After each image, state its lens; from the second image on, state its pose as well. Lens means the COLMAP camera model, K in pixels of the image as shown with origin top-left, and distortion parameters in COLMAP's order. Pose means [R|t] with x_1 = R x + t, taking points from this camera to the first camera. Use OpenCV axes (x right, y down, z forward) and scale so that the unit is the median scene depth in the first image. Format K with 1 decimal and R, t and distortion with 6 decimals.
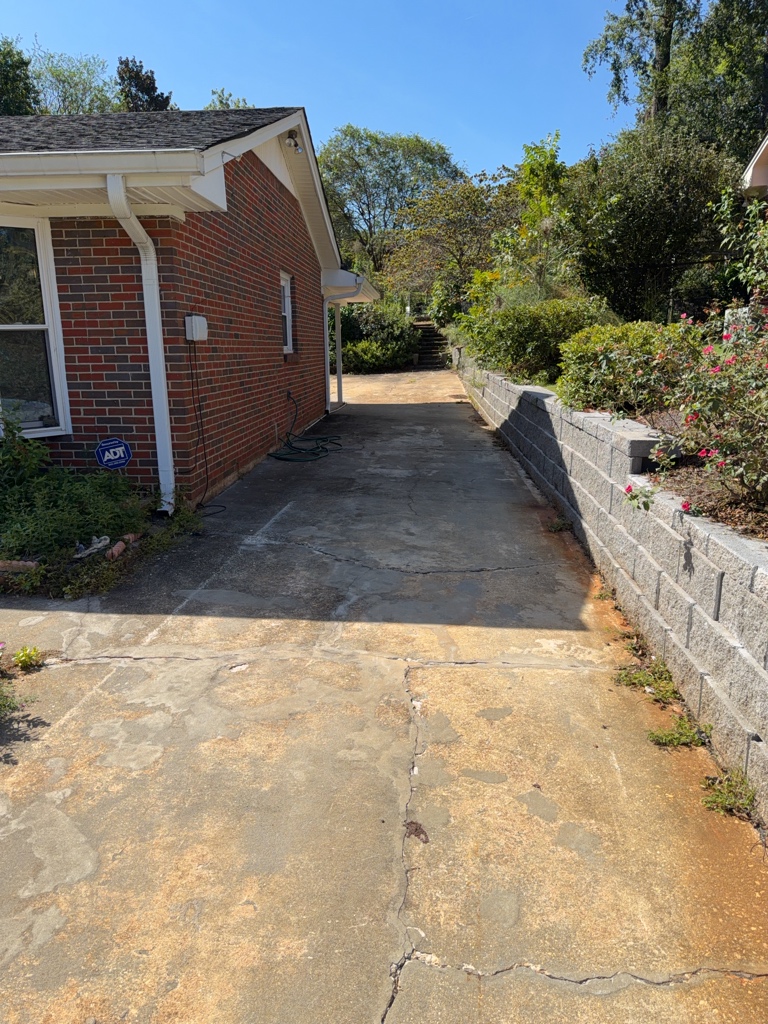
lens RADIAL K [[716.8, 0, 382.5], [0, 716.8, 531.4], [0, 0, 1]] dist [0.054611, -0.087637]
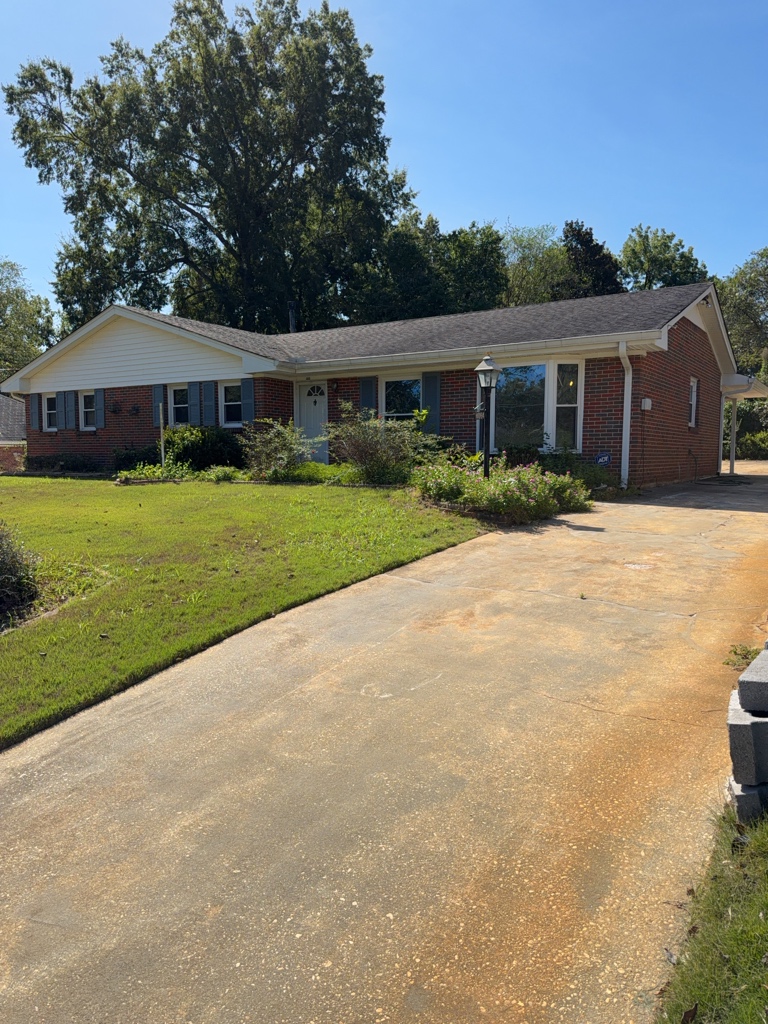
lens RADIAL K [[716.8, 0, 382.5], [0, 716.8, 531.4], [0, 0, 1]] dist [0.054611, -0.087637]
pose [[0.864921, 0.057802, -0.498568, 0.080065], [-0.128571, 0.985718, -0.108765, 0.223802], [0.485161, 0.158175, 0.860000, -0.611519]]
